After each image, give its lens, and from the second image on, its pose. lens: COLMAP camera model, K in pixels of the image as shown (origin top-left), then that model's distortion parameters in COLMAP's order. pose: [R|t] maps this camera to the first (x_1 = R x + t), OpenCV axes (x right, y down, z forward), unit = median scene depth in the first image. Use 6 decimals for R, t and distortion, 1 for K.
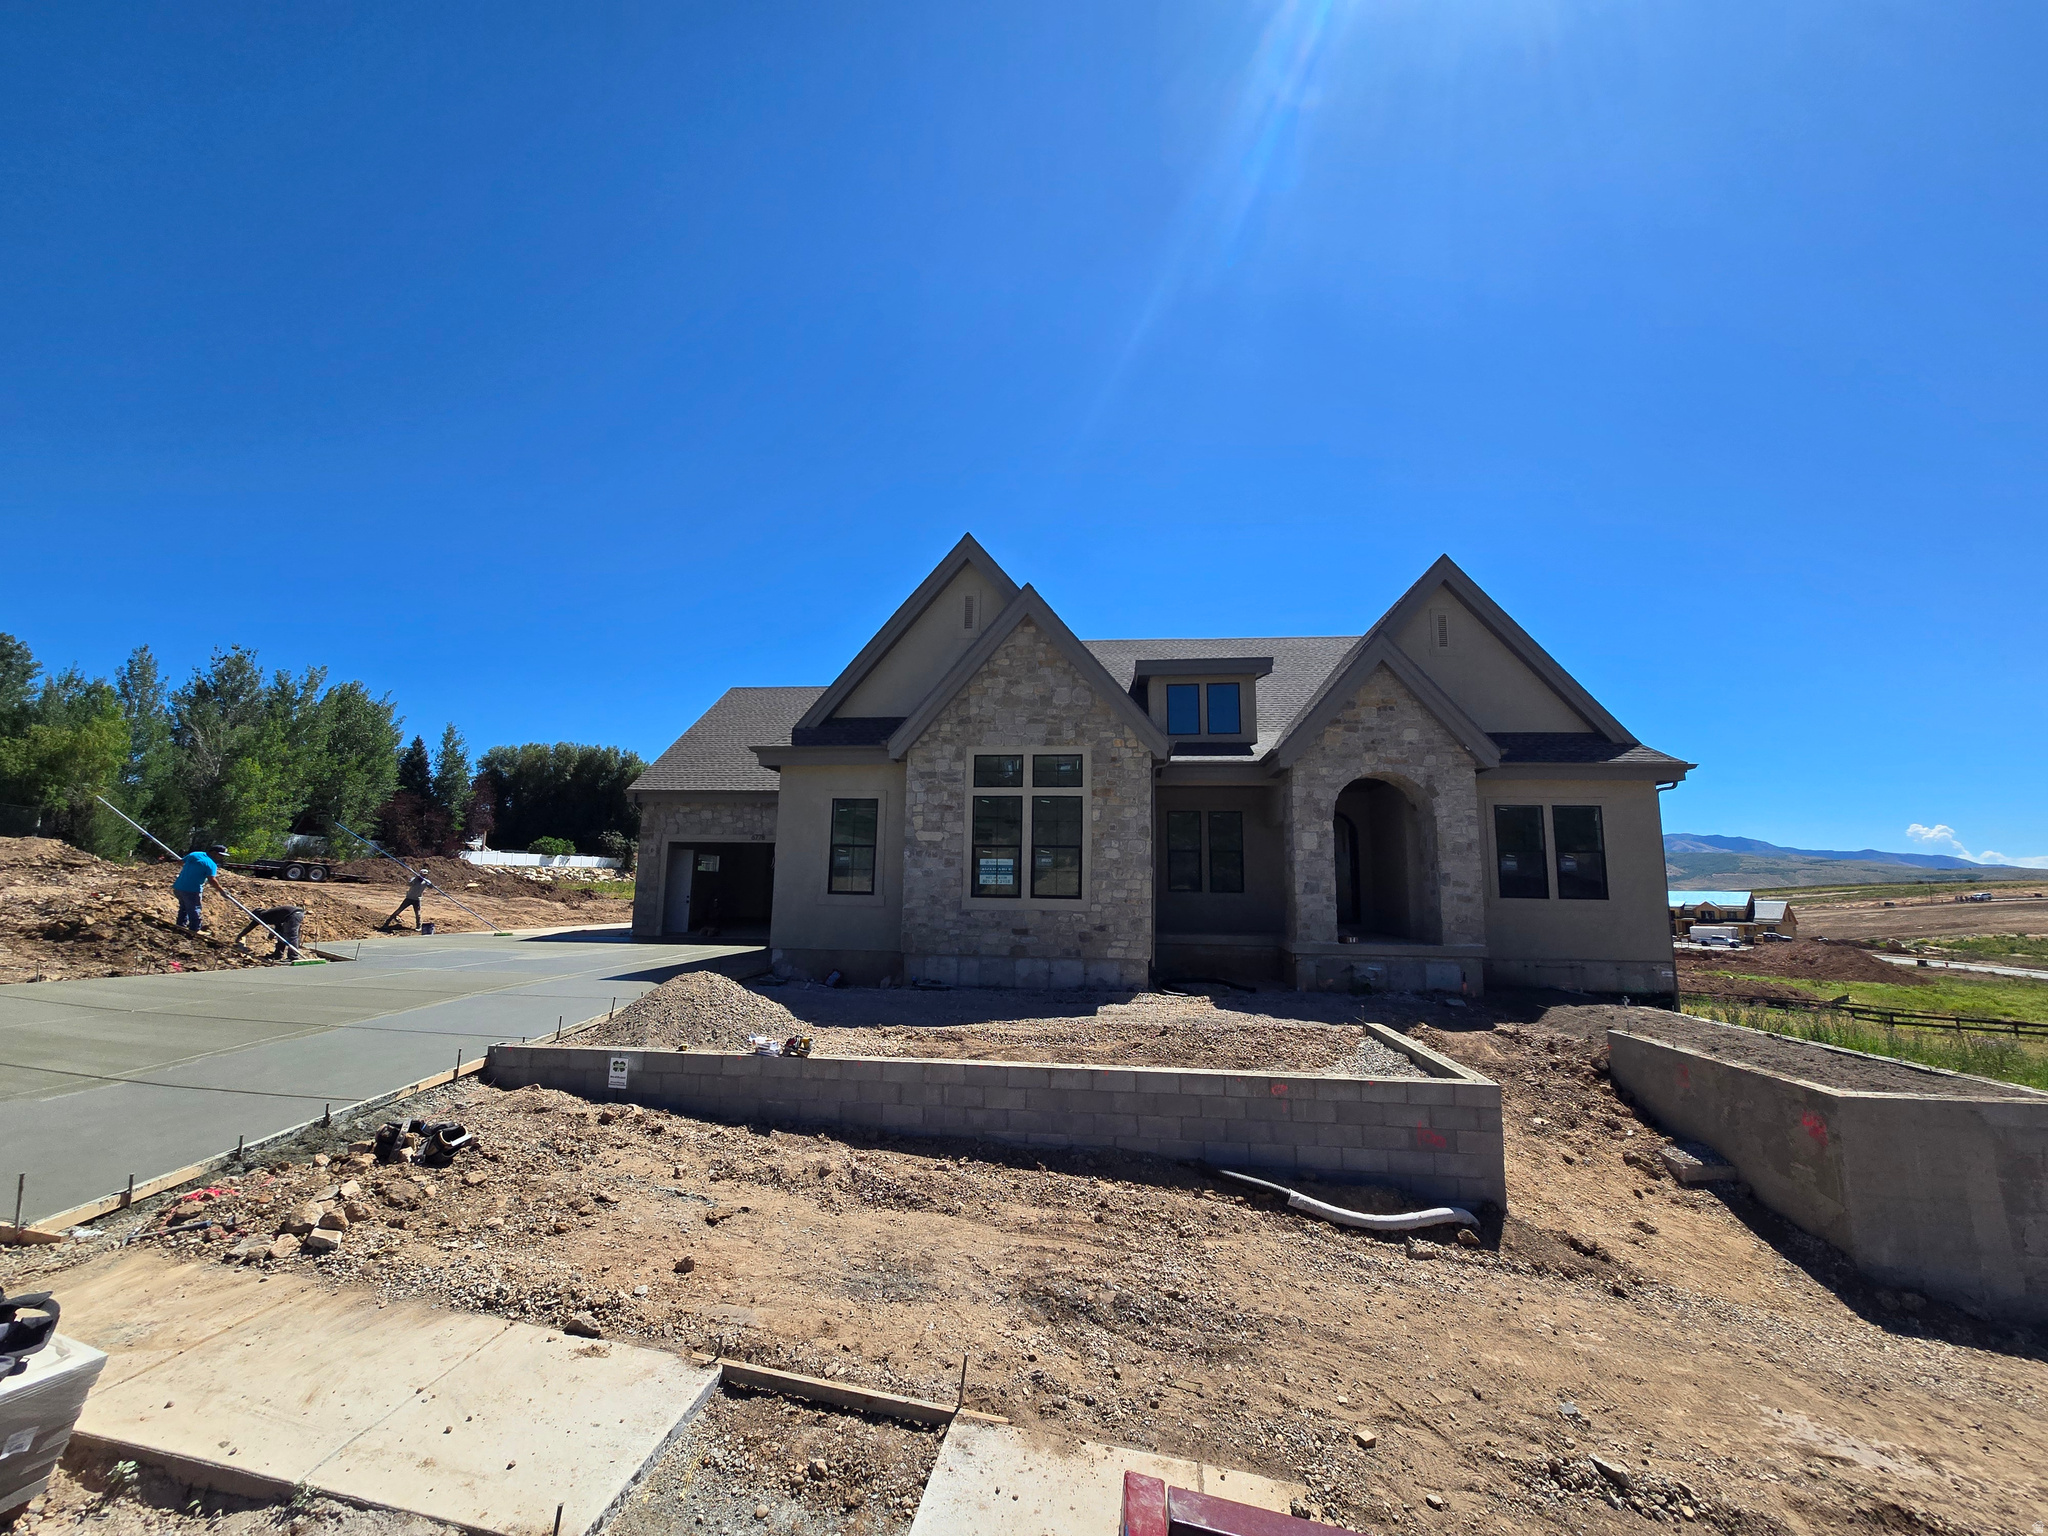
lens RADIAL K [[840.0, 0, 1017.8], [0, 840.0, 758.6], [0, 0, 1]] dist [0.001071, 0.000582]
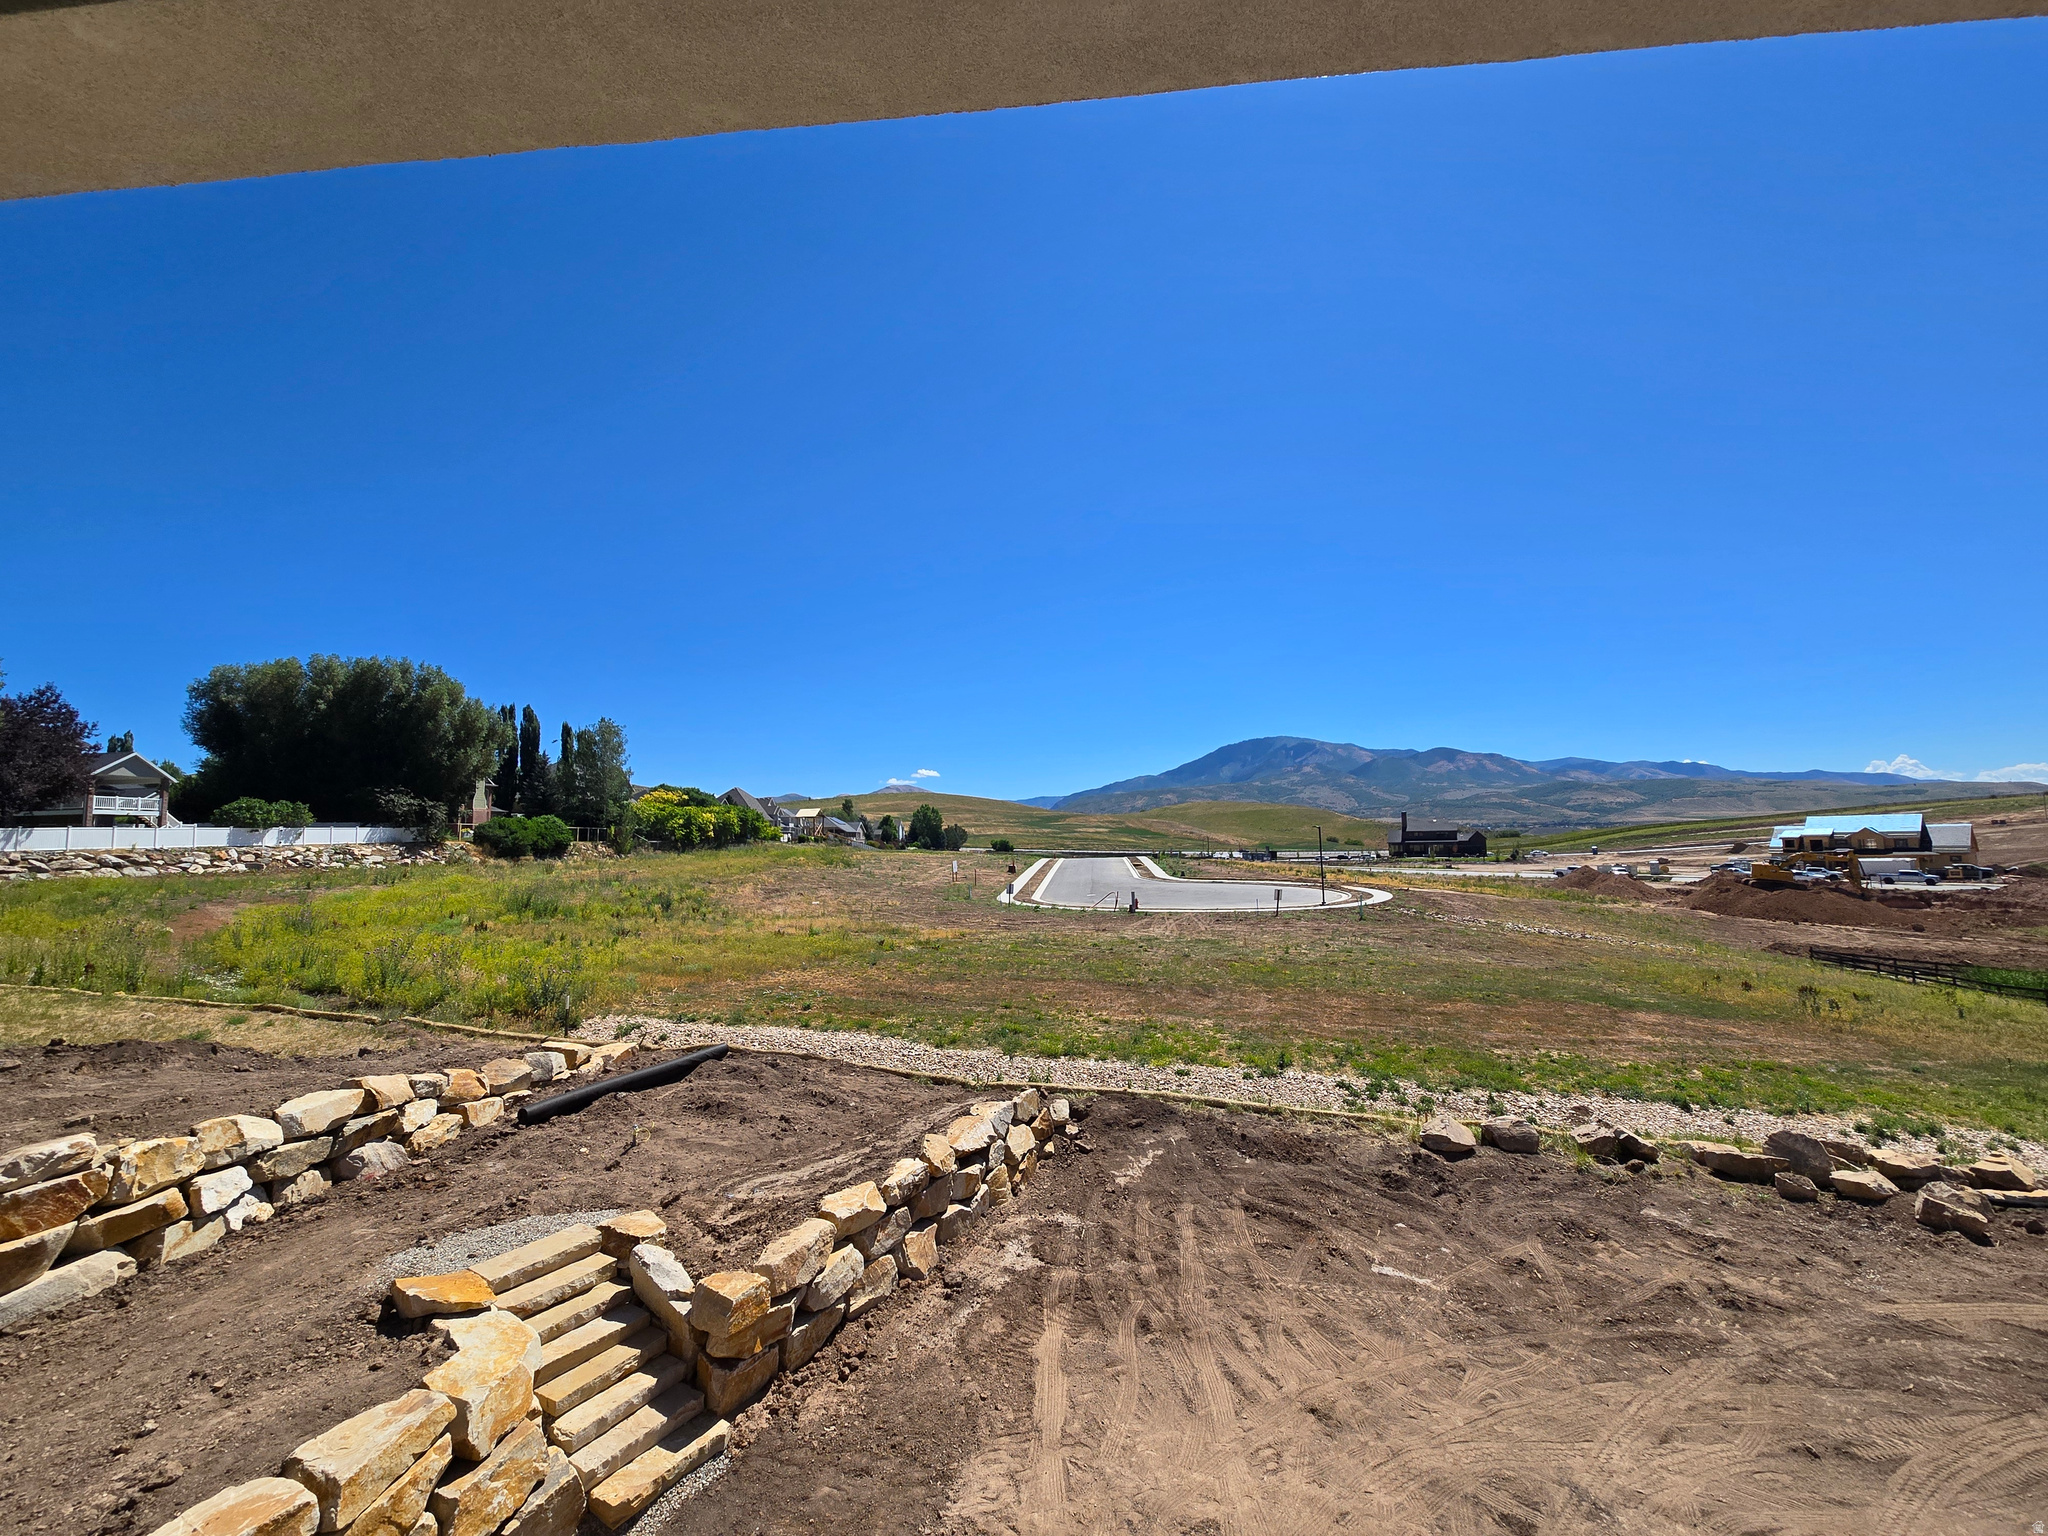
lens RADIAL K [[840.0, 0, 1022.5], [0, 840.0, 767.8], [0, 0, 1]] dist [0.001071, 0.000582]
pose [[0.998607, -0.035958, 0.038603, -0.020361], [0.033208, 0.997017, 0.069676, 0.033001], [-0.040993, -0.068297, 0.996822, 0.259901]]
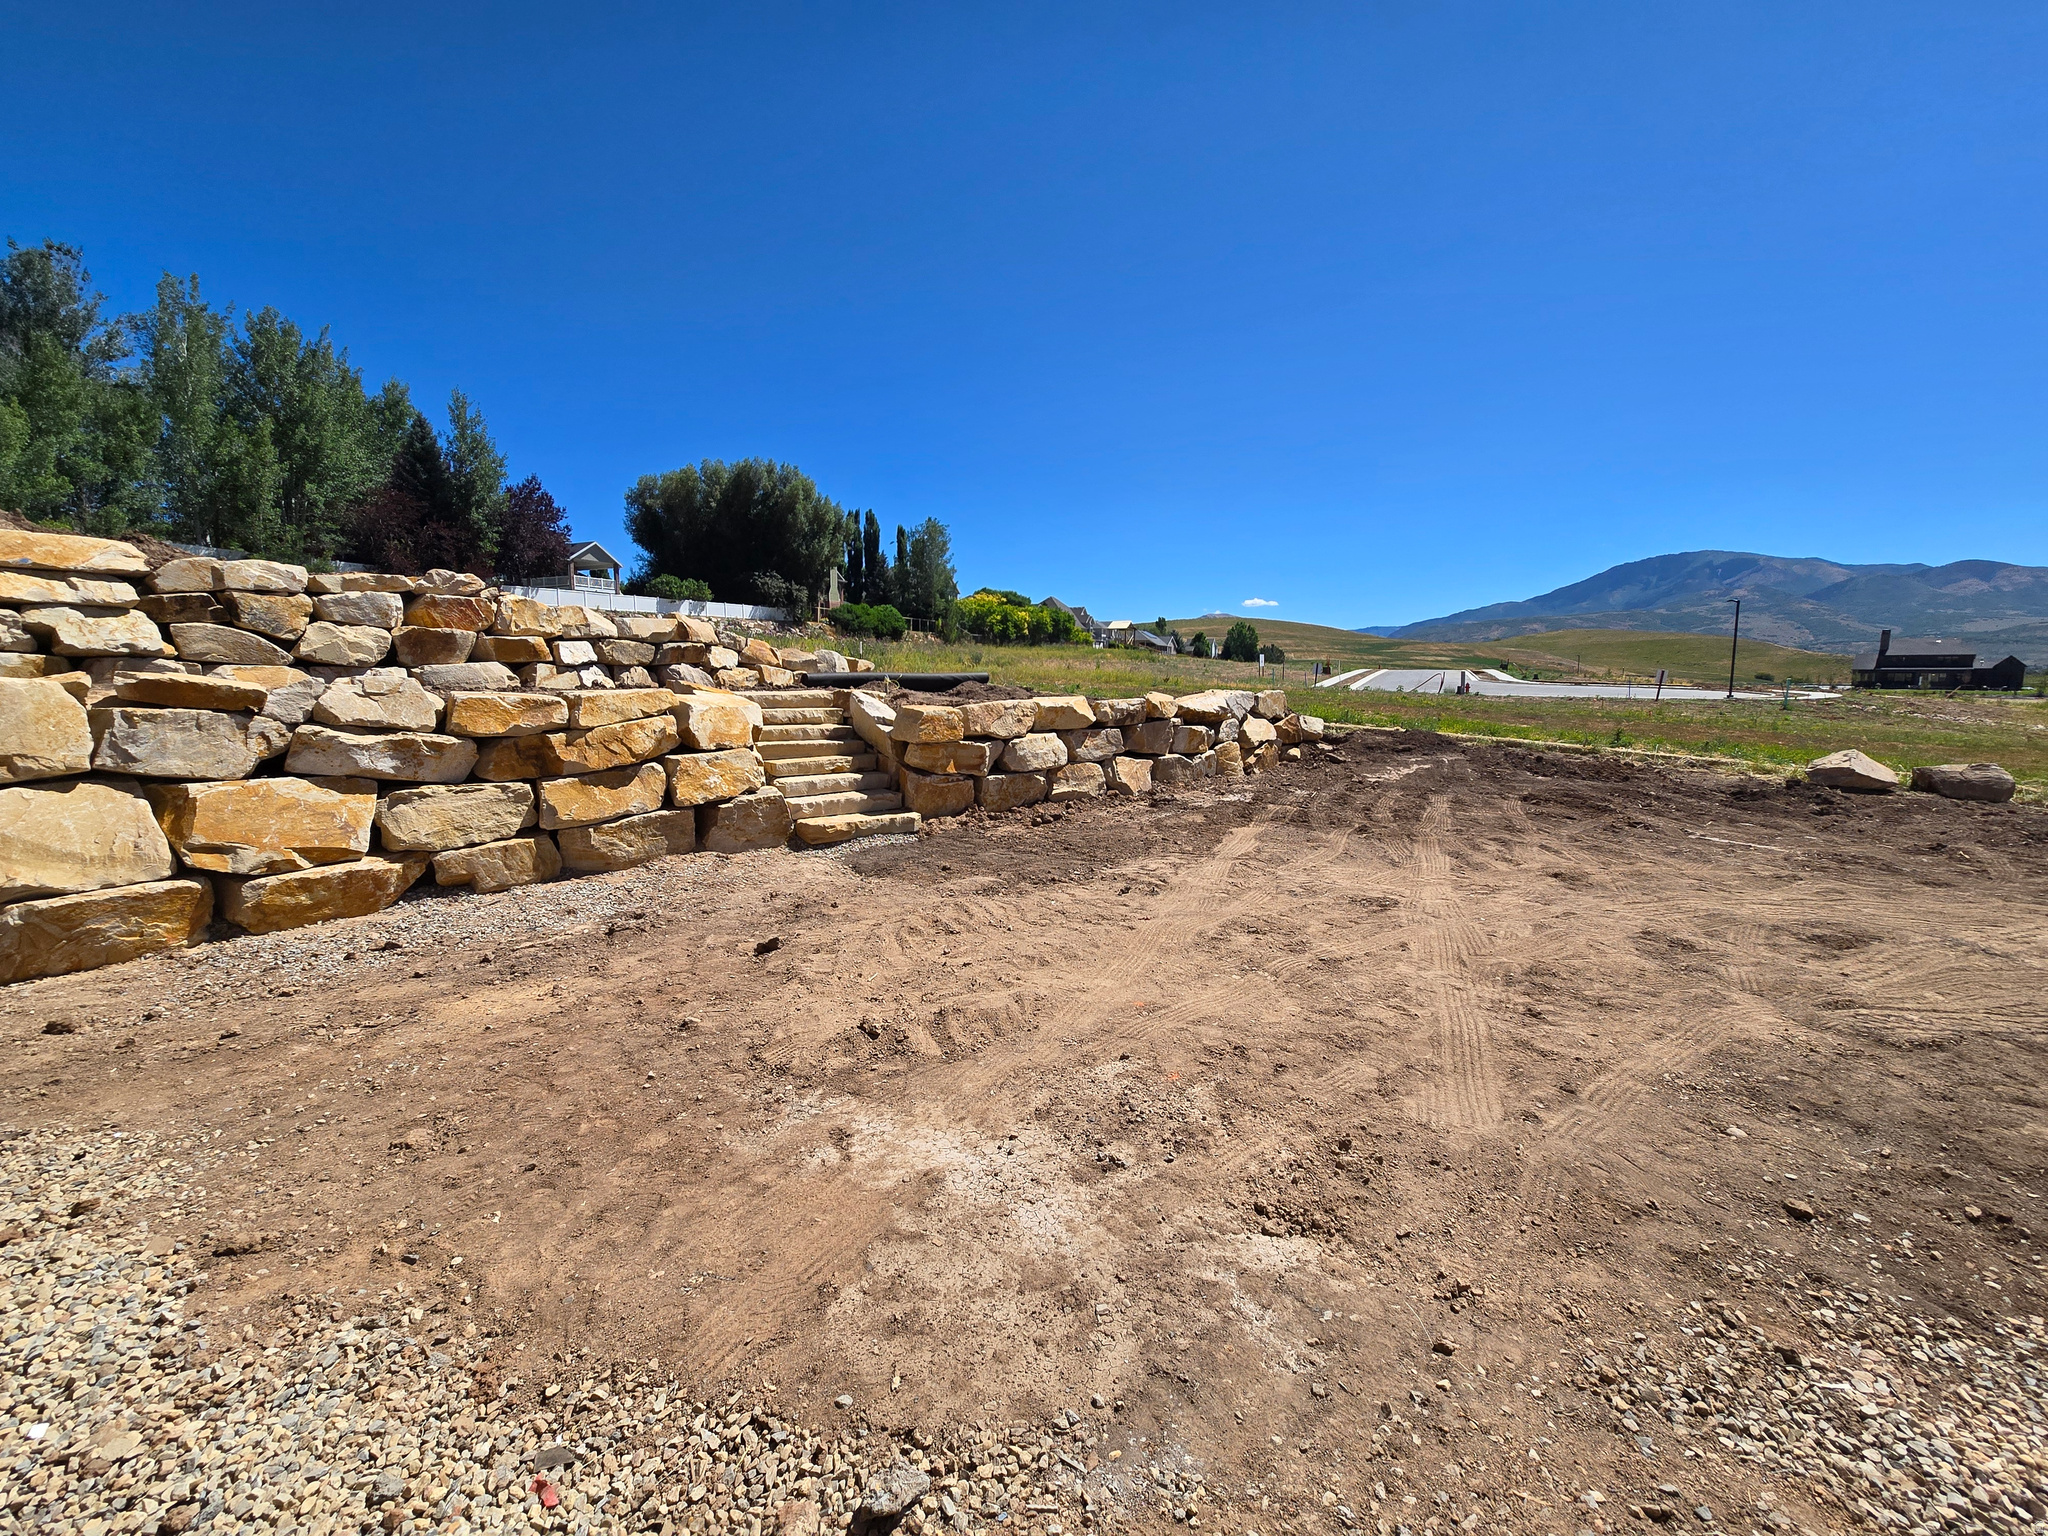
lens RADIAL K [[840.0, 0, 1023.1], [0, 840.0, 764.6], [0, 0, 1]] dist [0.001071, 0.000582]
pose [[0.944917, 0.020960, -0.326639, -0.012663], [0.063885, 0.966944, 0.246856, 0.062890], [0.321016, -0.254125, 0.912343, 0.262232]]
